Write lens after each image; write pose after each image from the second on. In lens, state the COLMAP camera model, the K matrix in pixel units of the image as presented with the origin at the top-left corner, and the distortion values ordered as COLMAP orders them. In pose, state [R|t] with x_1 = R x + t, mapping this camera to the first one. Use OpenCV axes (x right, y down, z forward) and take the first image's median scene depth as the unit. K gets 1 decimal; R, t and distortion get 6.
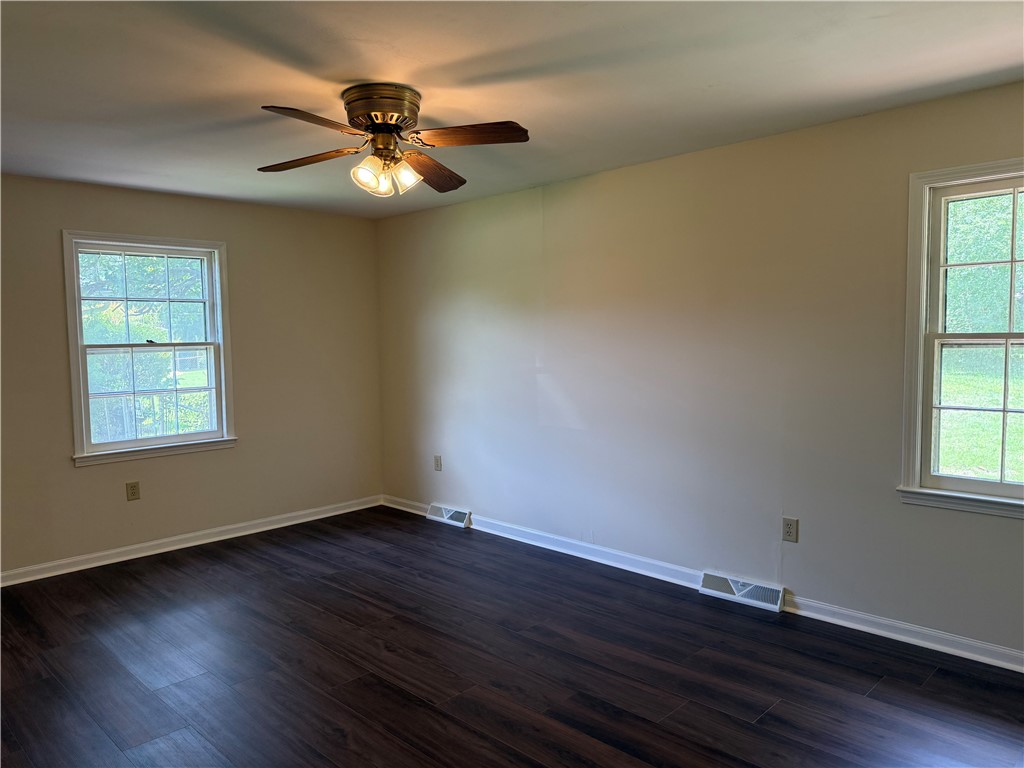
lens RADIAL K [[738.6, 0, 515.3], [0, 738.6, 383.7], [0, 0, 1]] dist [0.138280, -0.197900]
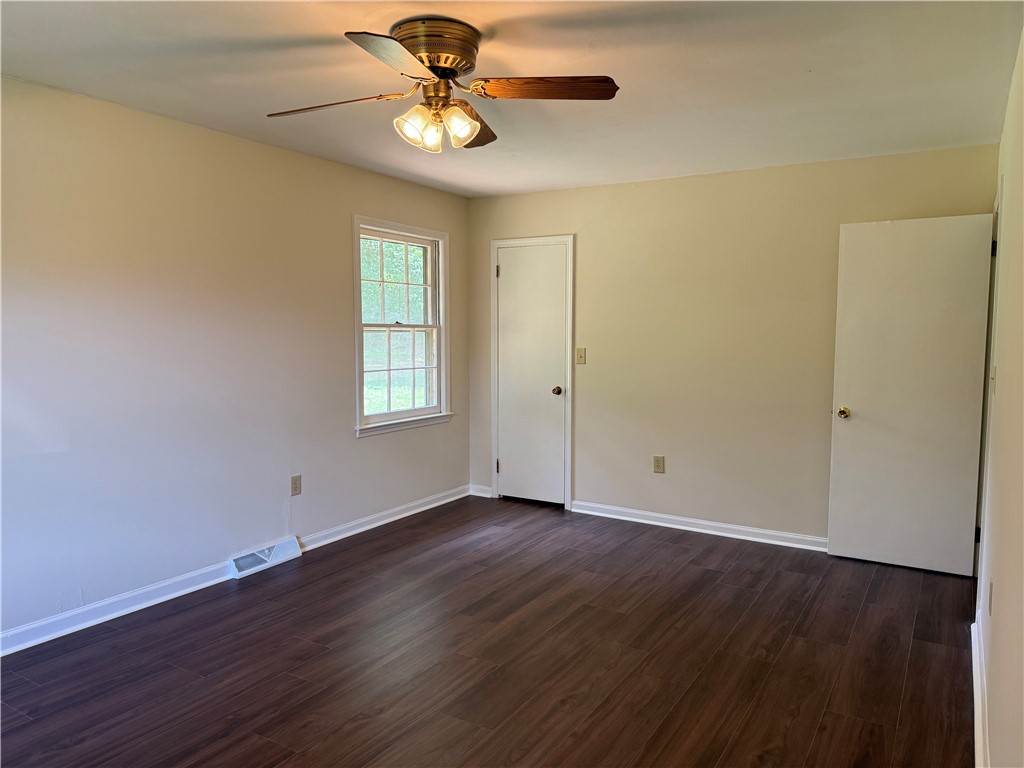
lens RADIAL K [[738.6, 0, 515.3], [0, 738.6, 383.7], [0, 0, 1]] dist [0.138280, -0.197900]
pose [[-0.239639, -0.060243, 0.968991, -0.978074], [0.063878, 0.994932, 0.077653, -0.042247], [-0.968758, 0.080506, -0.234576, 1.050568]]
